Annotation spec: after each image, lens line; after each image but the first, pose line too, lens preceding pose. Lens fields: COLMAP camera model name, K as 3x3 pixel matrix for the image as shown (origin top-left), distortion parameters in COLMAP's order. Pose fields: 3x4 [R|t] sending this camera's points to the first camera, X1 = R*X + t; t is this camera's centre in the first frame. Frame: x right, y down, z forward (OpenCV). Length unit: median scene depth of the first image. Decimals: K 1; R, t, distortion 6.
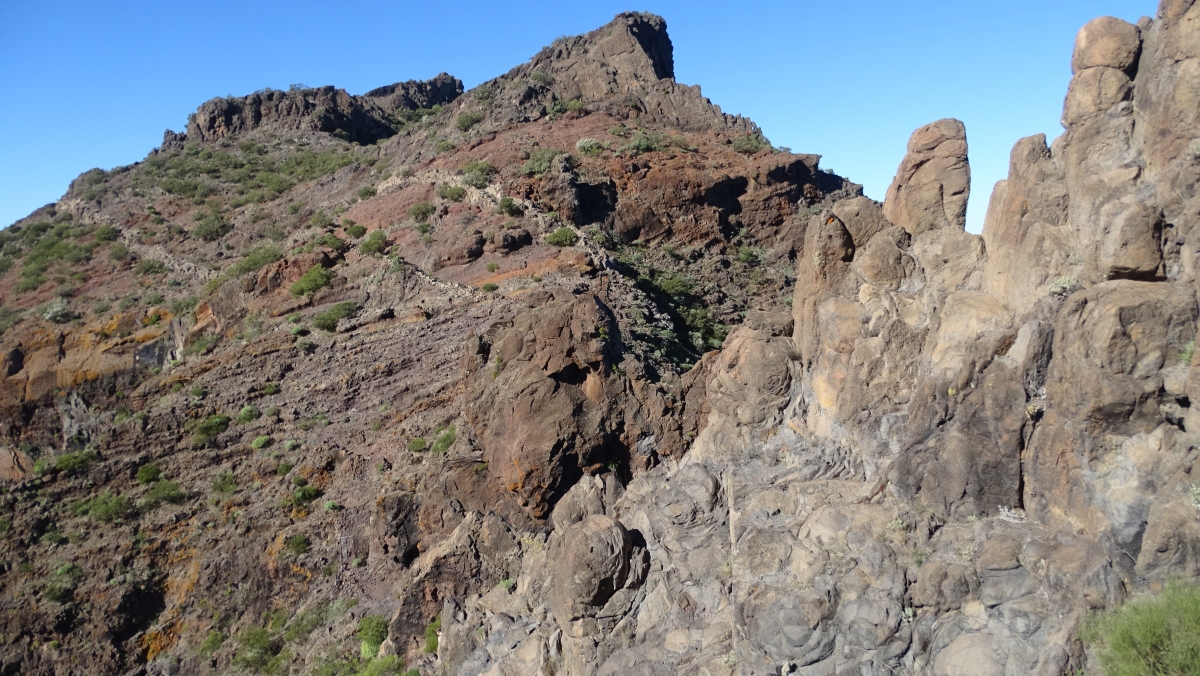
lens RADIAL K [[830.4, 0, 600.5], [0, 830.4, 328.4], [0, 0, 1]] dist [0.007066, 0.006670]
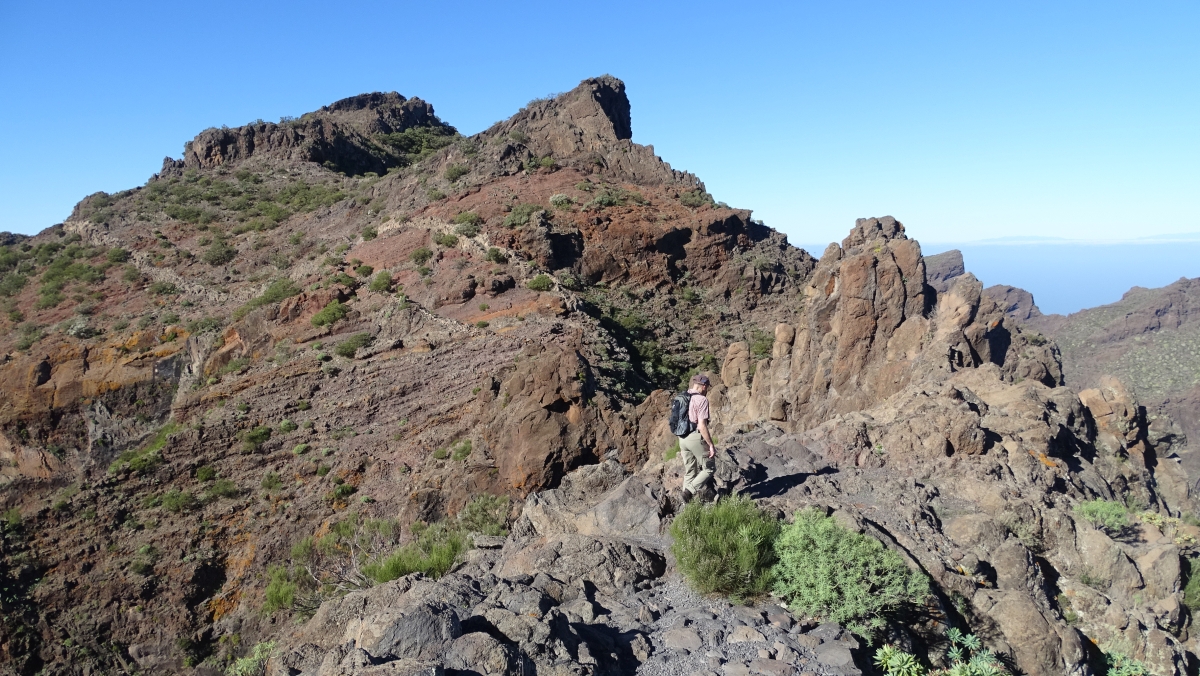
lens RADIAL K [[829.3, 0, 597.6], [0, 829.3, 329.6], [0, 0, 1]] dist [-0.011924, 0.002782]
pose [[0.998556, 0.009923, 0.052805, -0.023484], [-0.010051, 0.999947, 0.002162, -0.040557], [-0.052781, -0.002689, 0.998602, -0.215292]]
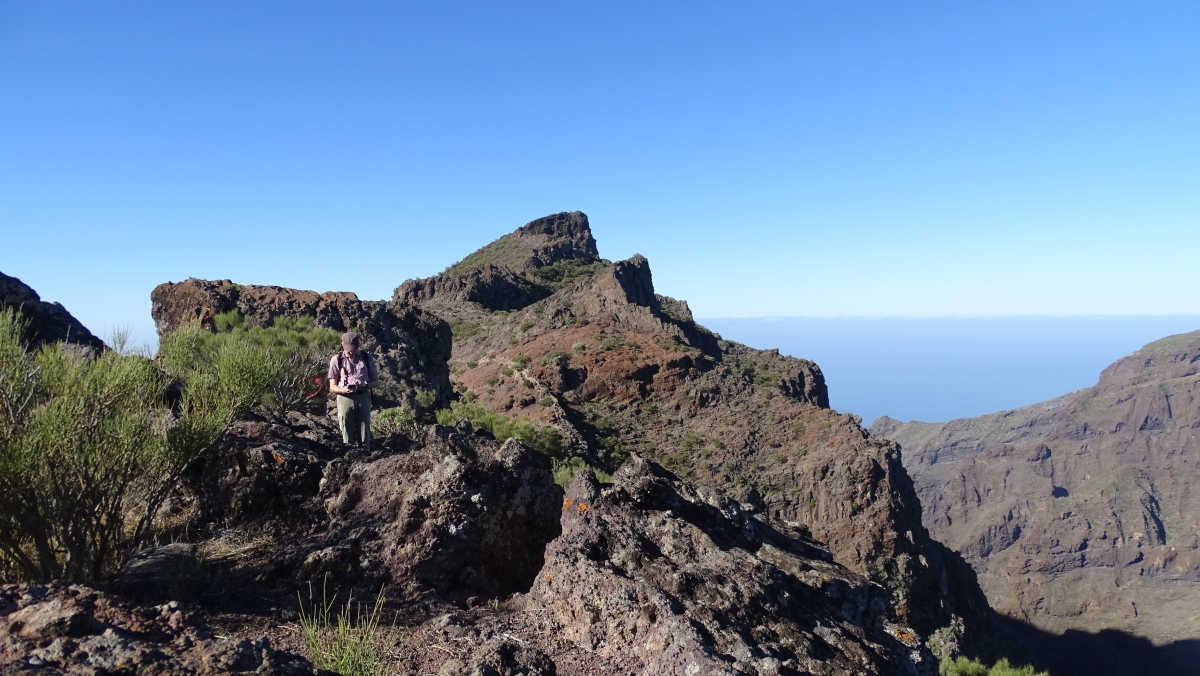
lens RADIAL K [[829.3, 0, 597.6], [0, 829.3, 329.6], [0, 0, 1]] dist [-0.011924, 0.002782]
pose [[0.976102, 0.012671, -0.216945, 0.498254], [-0.030721, 0.996319, -0.080032, -0.116814], [0.215132, 0.084784, 0.972898, -0.978848]]
